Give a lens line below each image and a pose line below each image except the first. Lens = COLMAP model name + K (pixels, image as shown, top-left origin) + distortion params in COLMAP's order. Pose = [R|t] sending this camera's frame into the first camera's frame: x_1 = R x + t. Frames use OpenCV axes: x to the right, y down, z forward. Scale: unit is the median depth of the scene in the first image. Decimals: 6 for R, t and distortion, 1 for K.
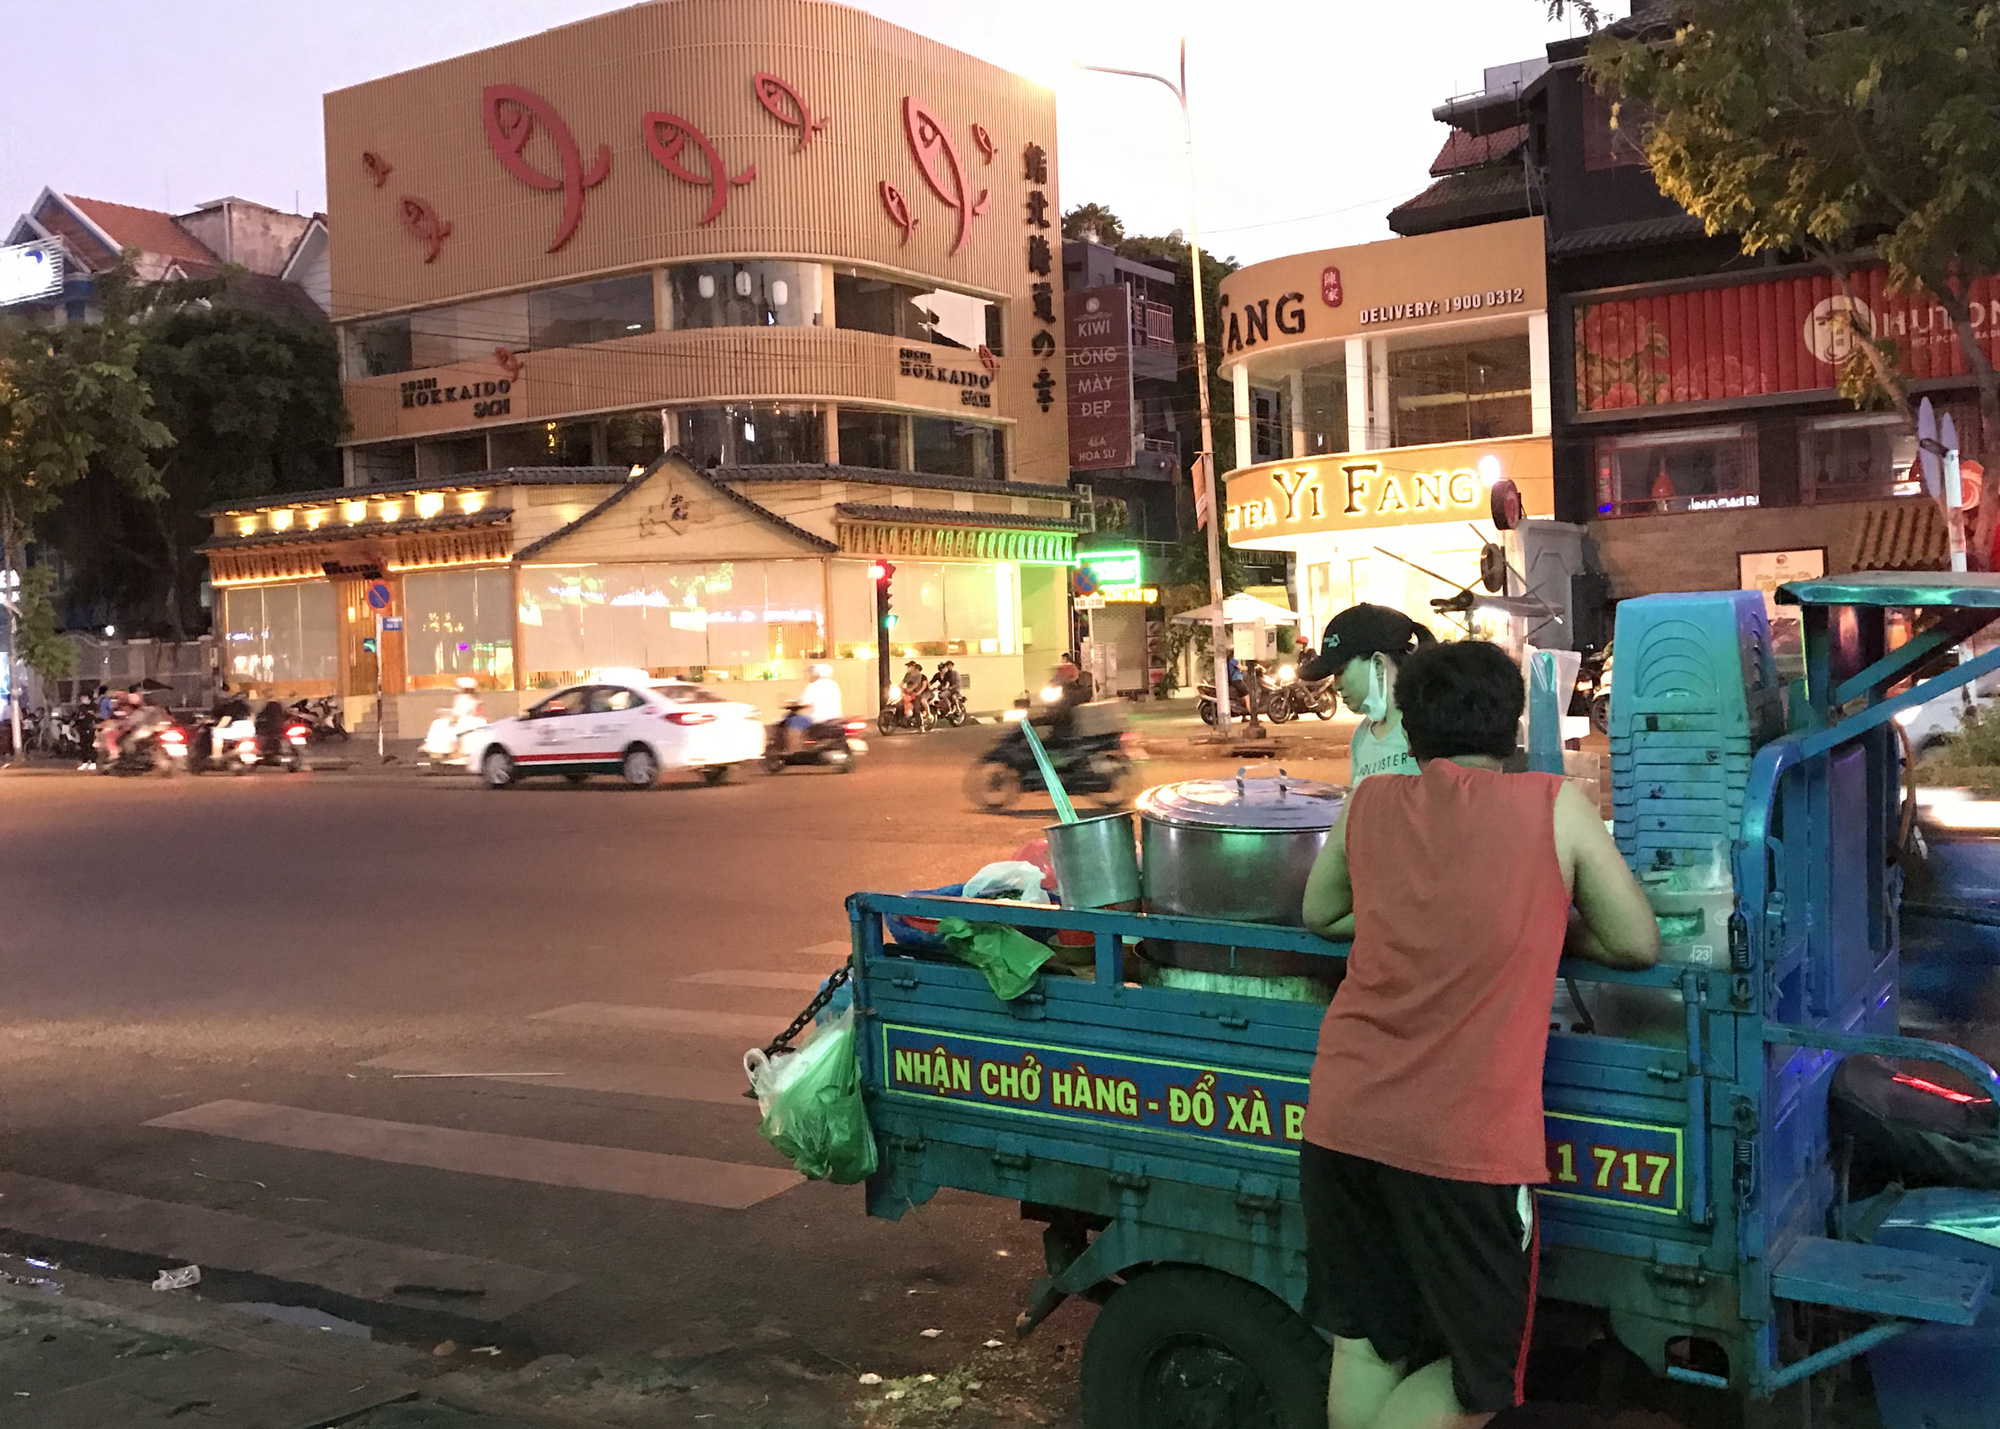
lens RADIAL K [[1971.5, 0, 998.3], [0, 1971.5, 714.4], [0, 0, 1]] dist [0.004925, 0.000000]
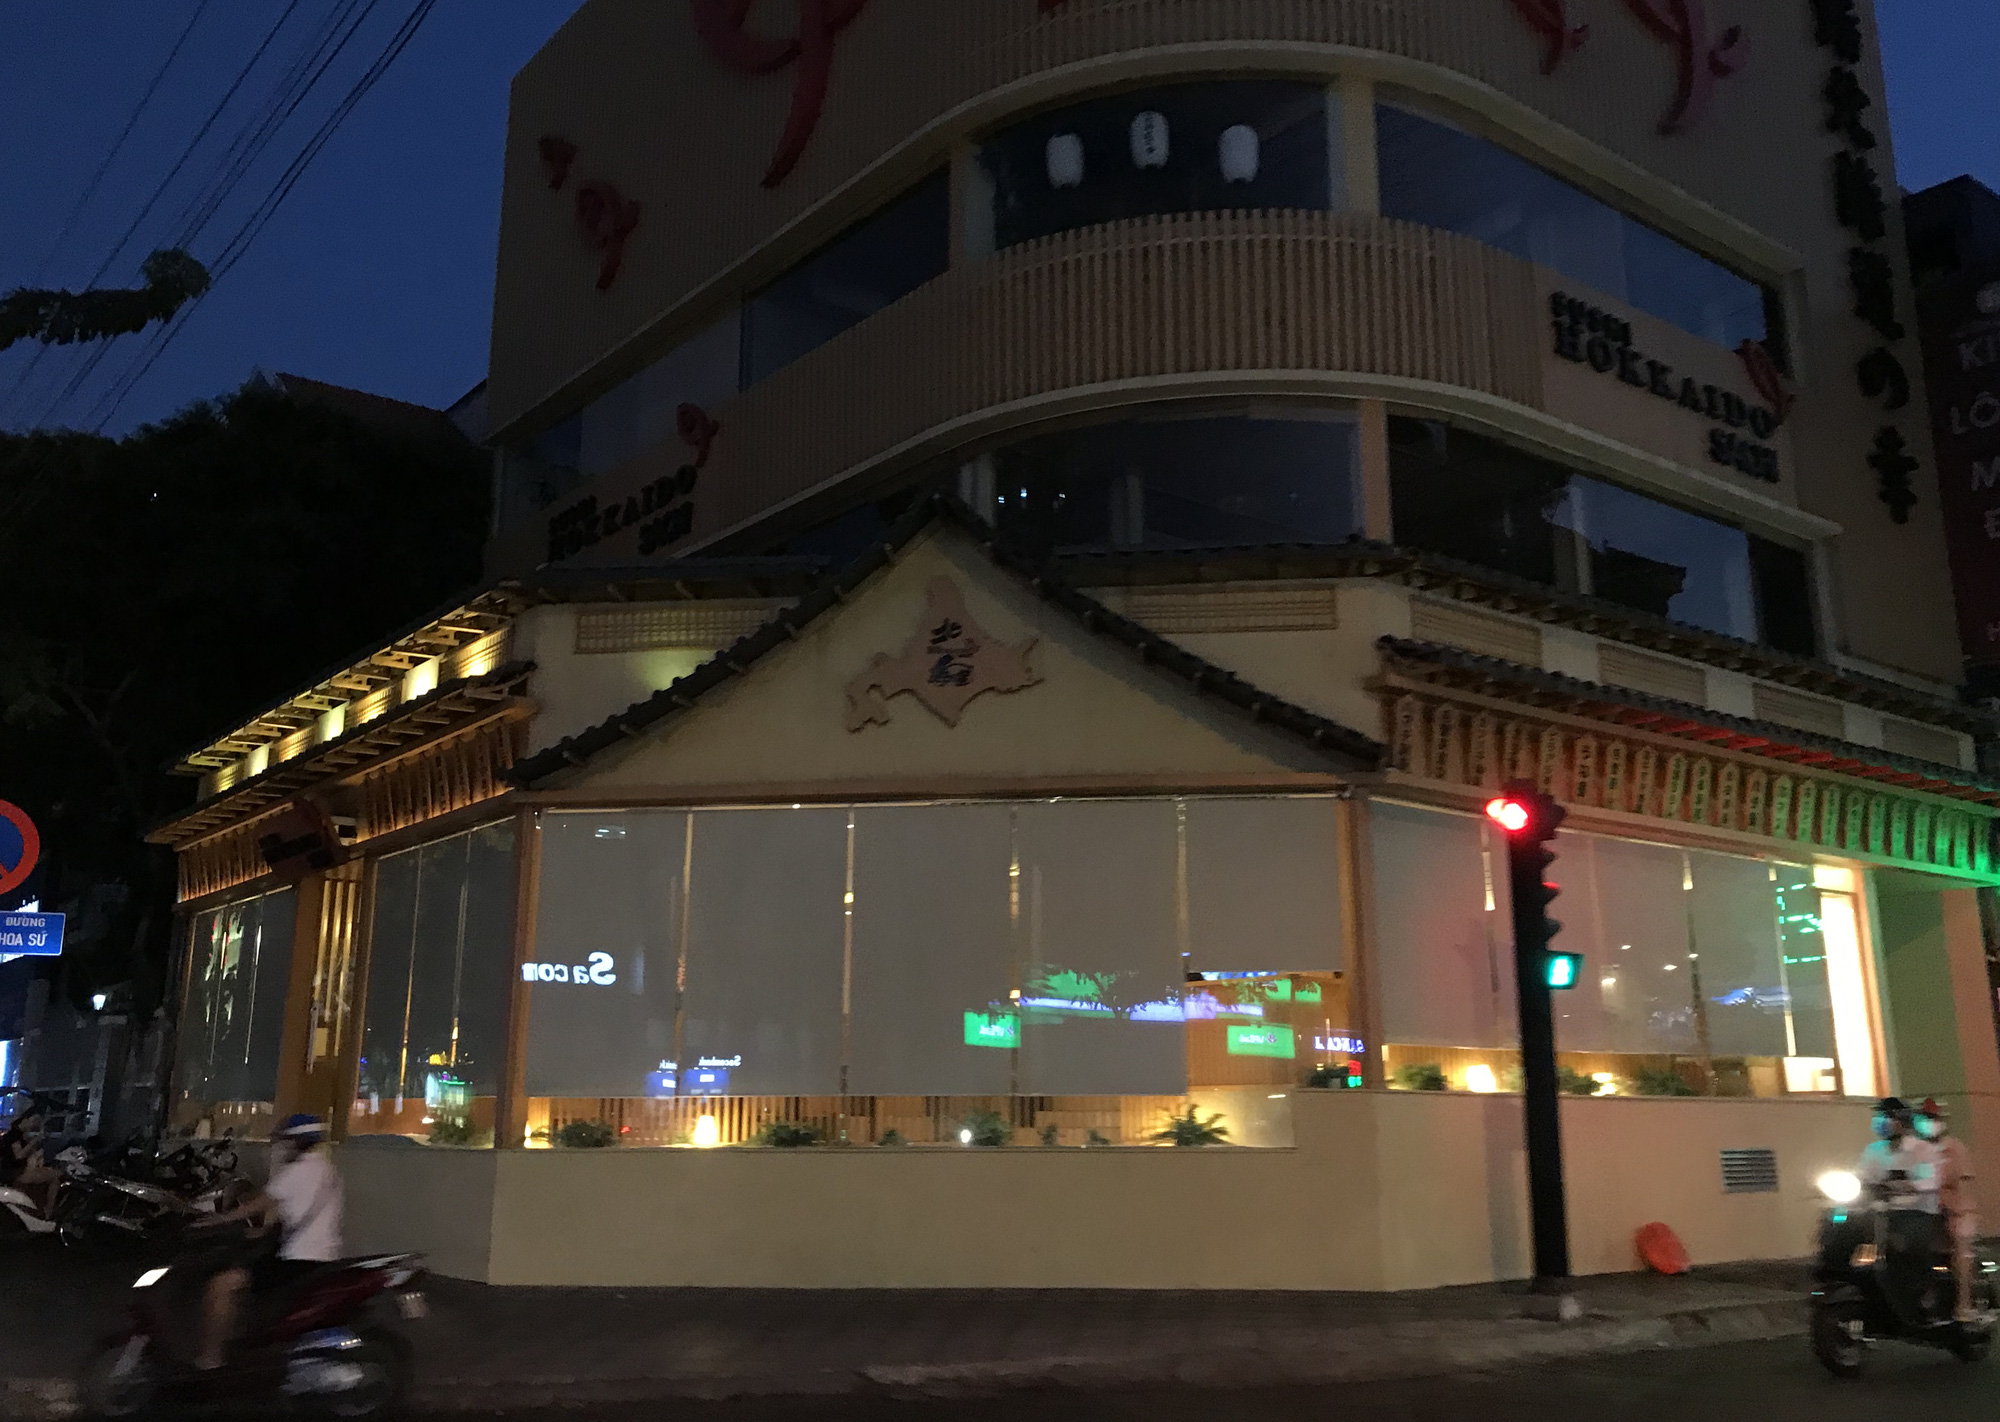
lens RADIAL K [[1834.9, 0, 984.4], [0, 1834.9, 646.0], [0, 0, 1]] dist [0.044389, -0.011830]
pose [[0.947351, -0.040173, -0.317668, -0.042721], [-0.044720, 0.965775, -0.255497, -0.016750], [0.317060, 0.256251, 0.913131, 0.642337]]
